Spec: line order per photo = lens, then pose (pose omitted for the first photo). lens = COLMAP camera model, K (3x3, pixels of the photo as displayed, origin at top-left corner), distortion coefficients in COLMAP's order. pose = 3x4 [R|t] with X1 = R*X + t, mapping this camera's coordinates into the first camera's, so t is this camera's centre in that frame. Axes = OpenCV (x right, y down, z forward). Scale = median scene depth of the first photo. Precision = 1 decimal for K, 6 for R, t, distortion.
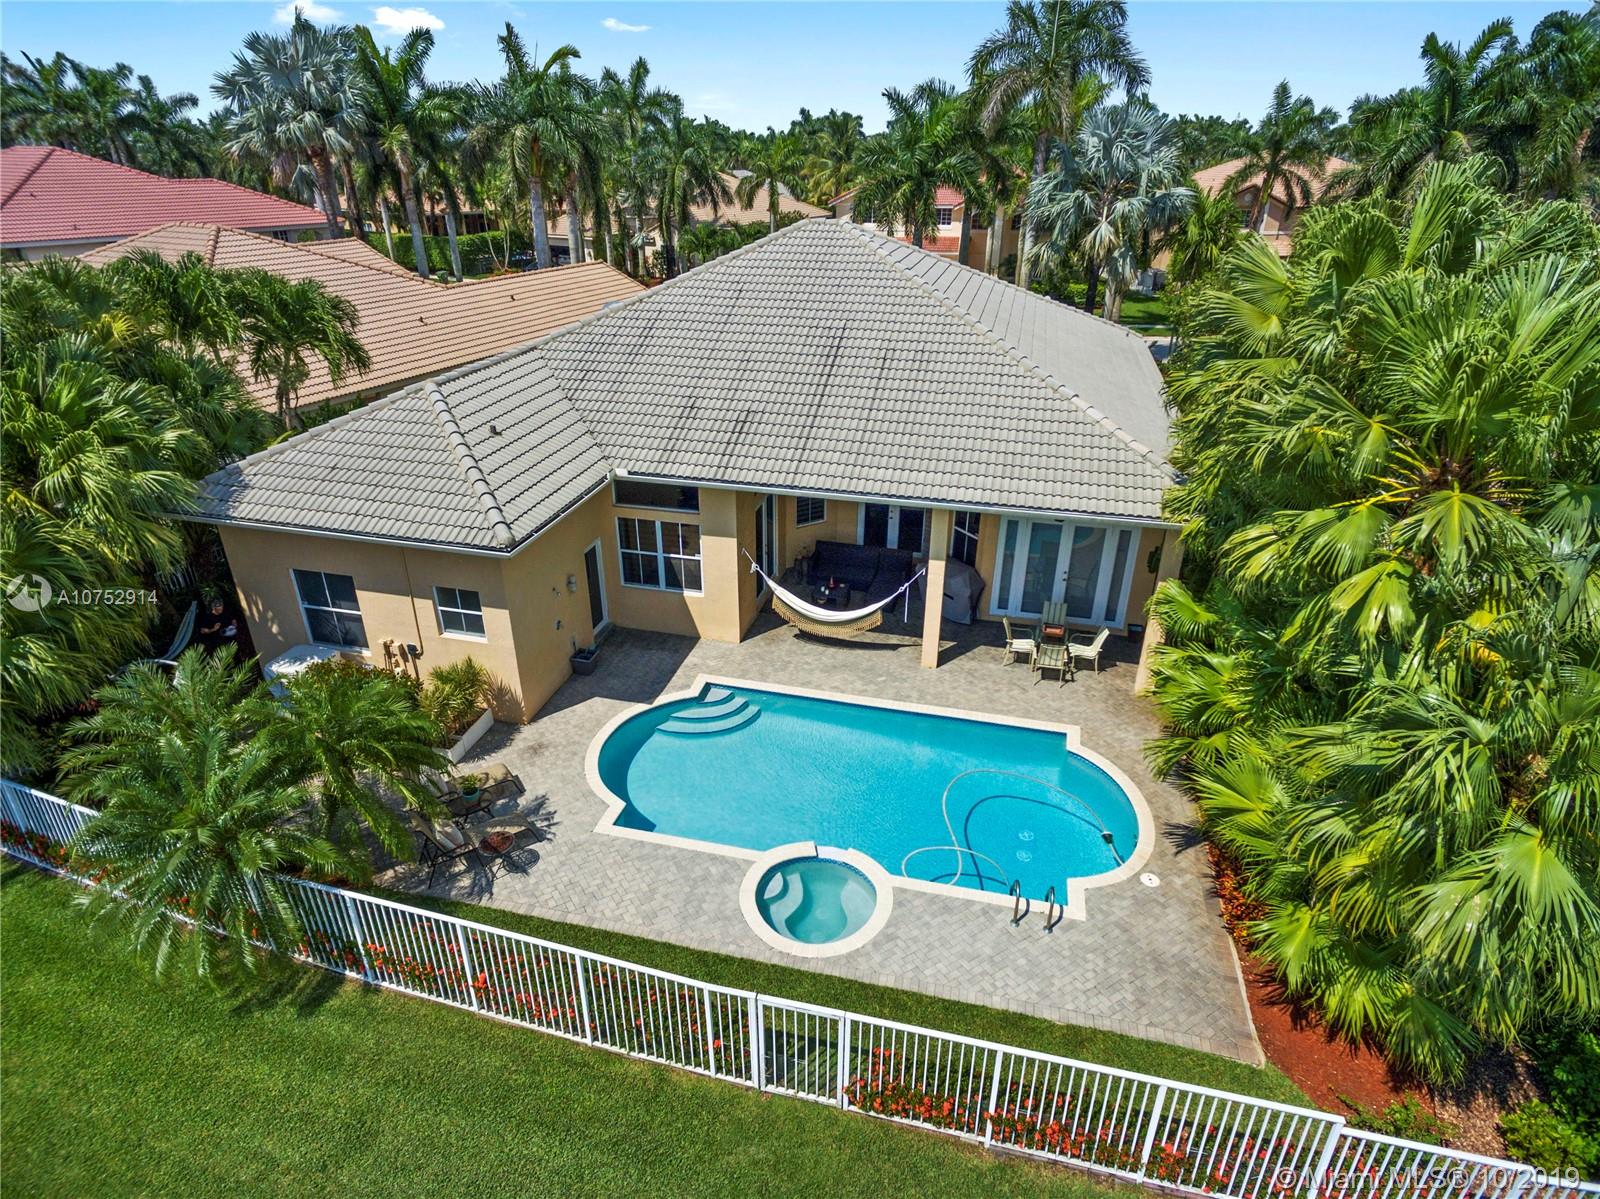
lens RADIAL K [[896.5, 0, 799.1], [0, 896.5, 601.7], [0, 0, 1]] dist [0.013819, -0.002883]
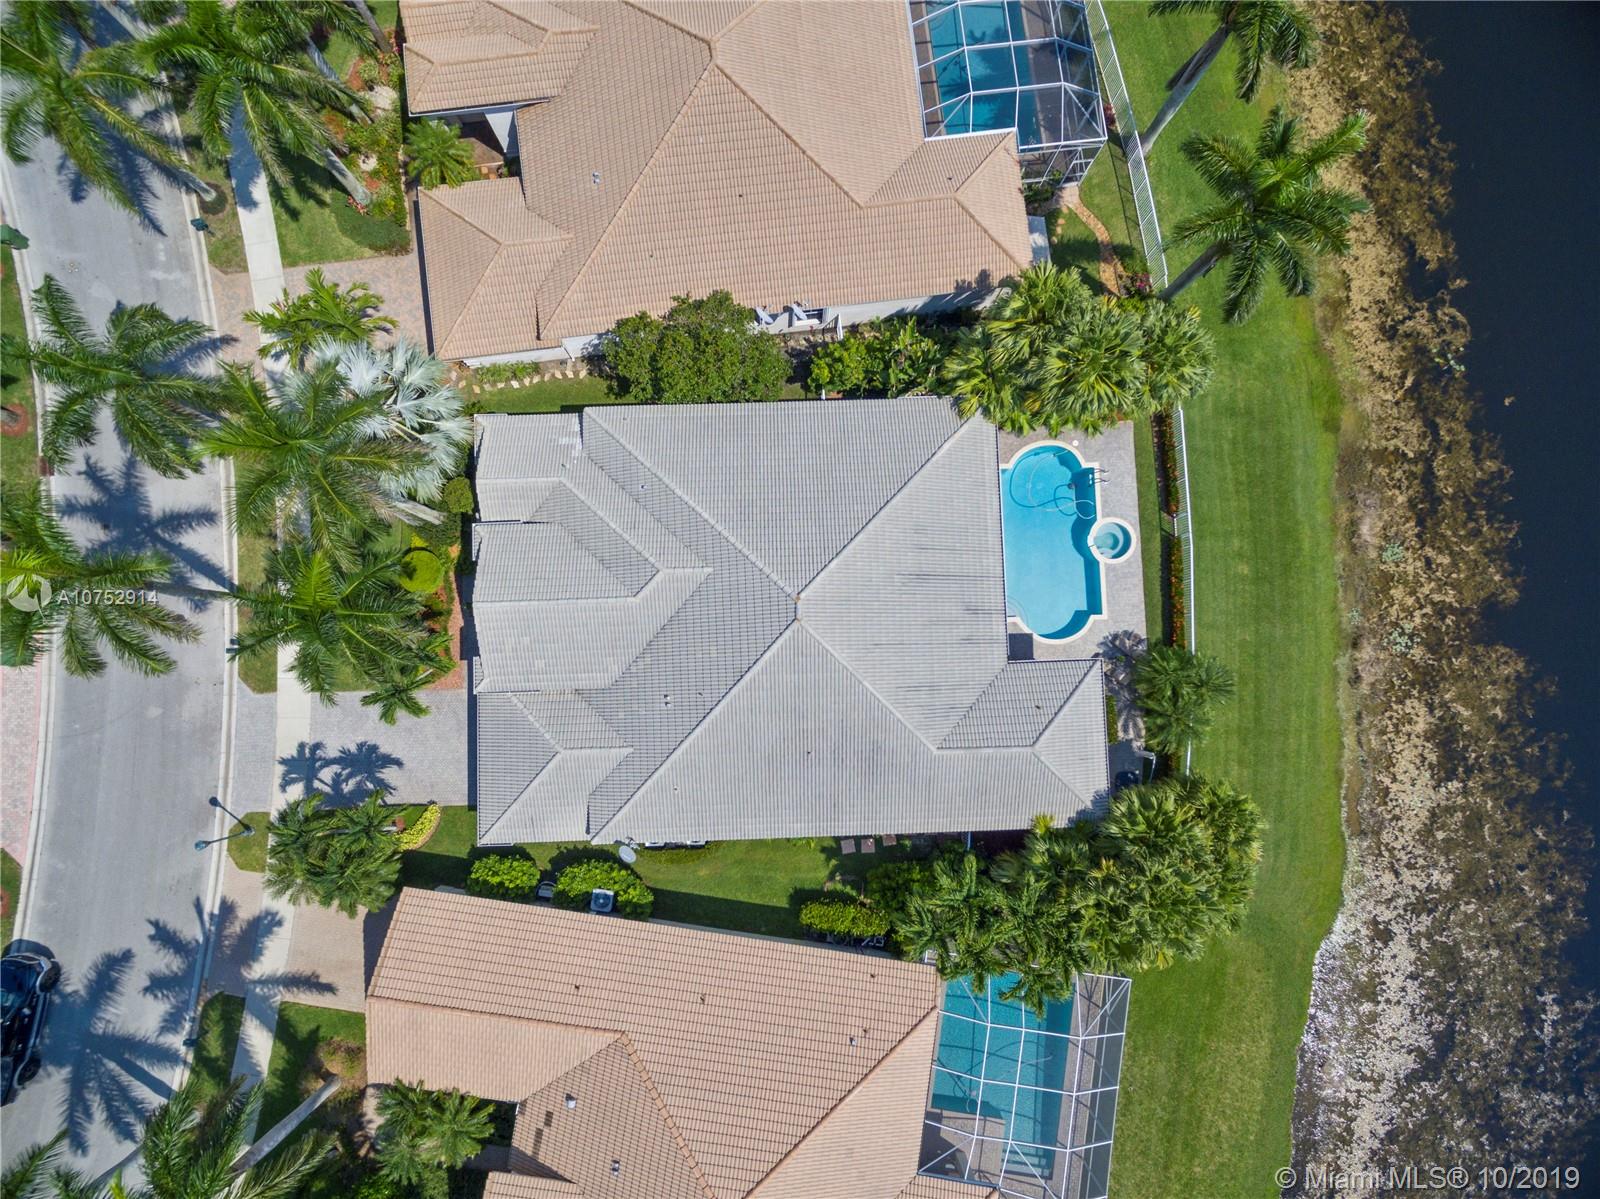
lens RADIAL K [[896.5, 0, 798.7], [0, 896.5, 604.9], [0, 0, 1]] dist [0.013819, -0.002883]
pose [[-0.271785, -0.960082, 0.066152, -0.078929], [0.415899, -0.055190, 0.907735, -2.191089], [-0.867849, 0.274221, 0.414296, 0.491678]]
